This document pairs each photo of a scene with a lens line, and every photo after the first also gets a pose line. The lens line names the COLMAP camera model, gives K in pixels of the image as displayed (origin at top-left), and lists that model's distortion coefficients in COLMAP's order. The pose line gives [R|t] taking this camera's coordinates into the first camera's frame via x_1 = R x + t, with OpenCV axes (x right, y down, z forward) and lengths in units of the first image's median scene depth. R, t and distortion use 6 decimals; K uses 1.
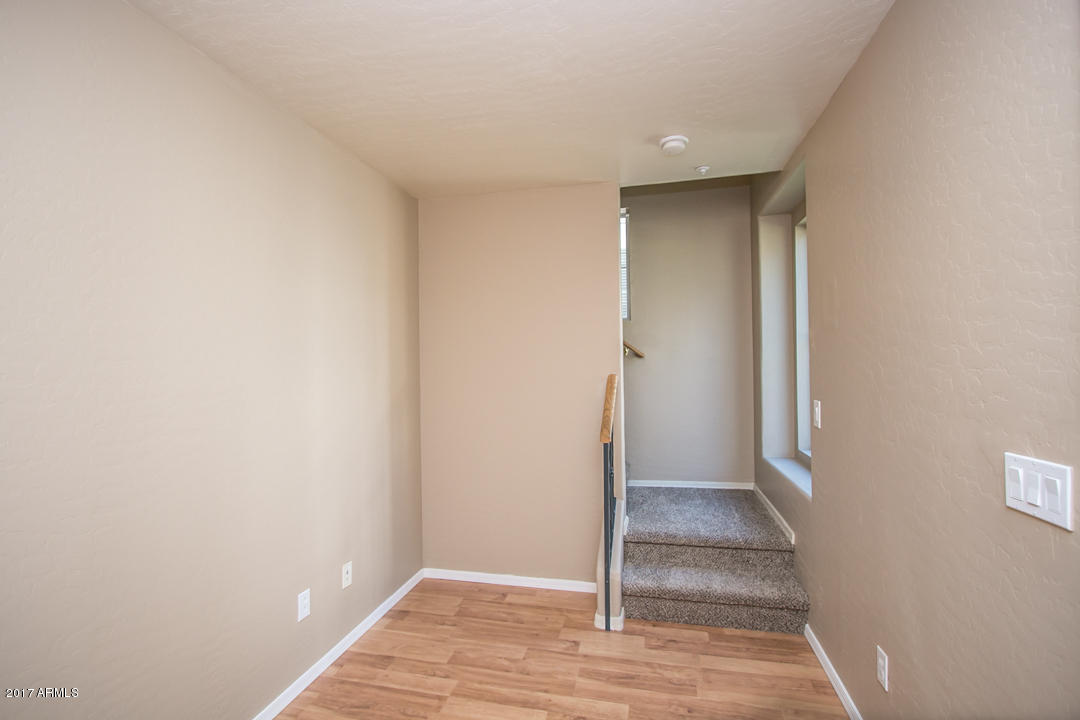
lens RADIAL K [[504.4, 0, 537.7], [0, 504.4, 361.4], [0, 0, 1]] dist [-0.018820, 0.002406]
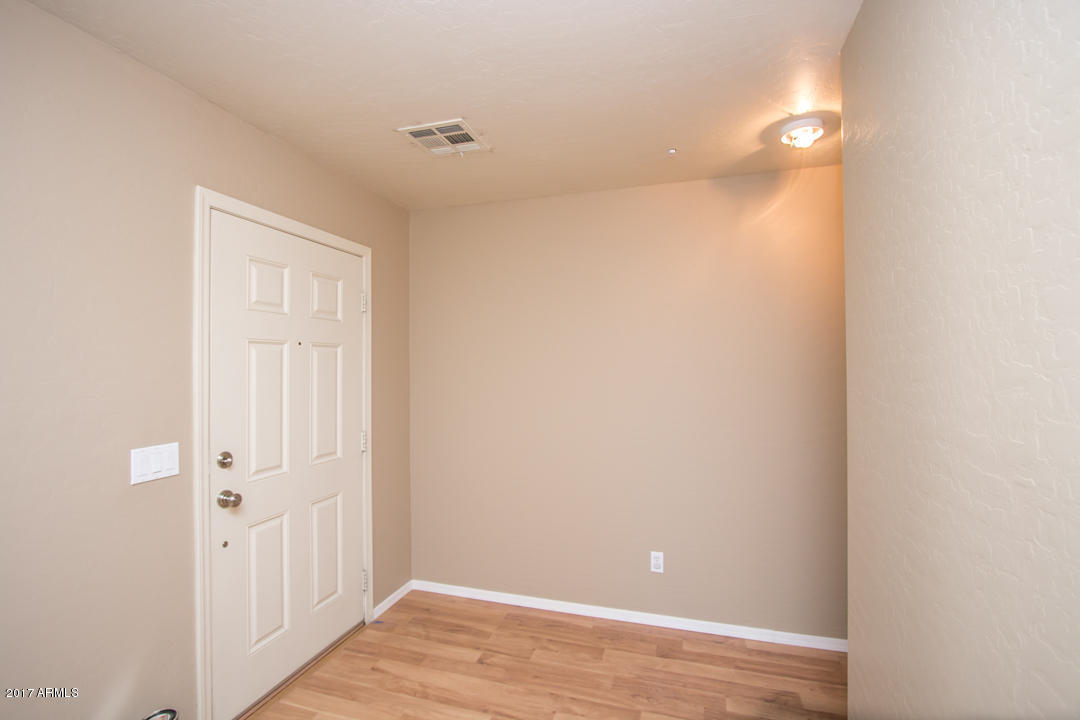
lens RADIAL K [[504.4, 0, 540.3], [0, 504.4, 361.5], [0, 0, 1]] dist [-0.018820, 0.002406]
pose [[-0.996018, 0.019422, 0.087008, -0.148067], [0.018357, 0.999747, -0.013021, -0.015333], [-0.087239, -0.011372, -0.996123, 2.110382]]
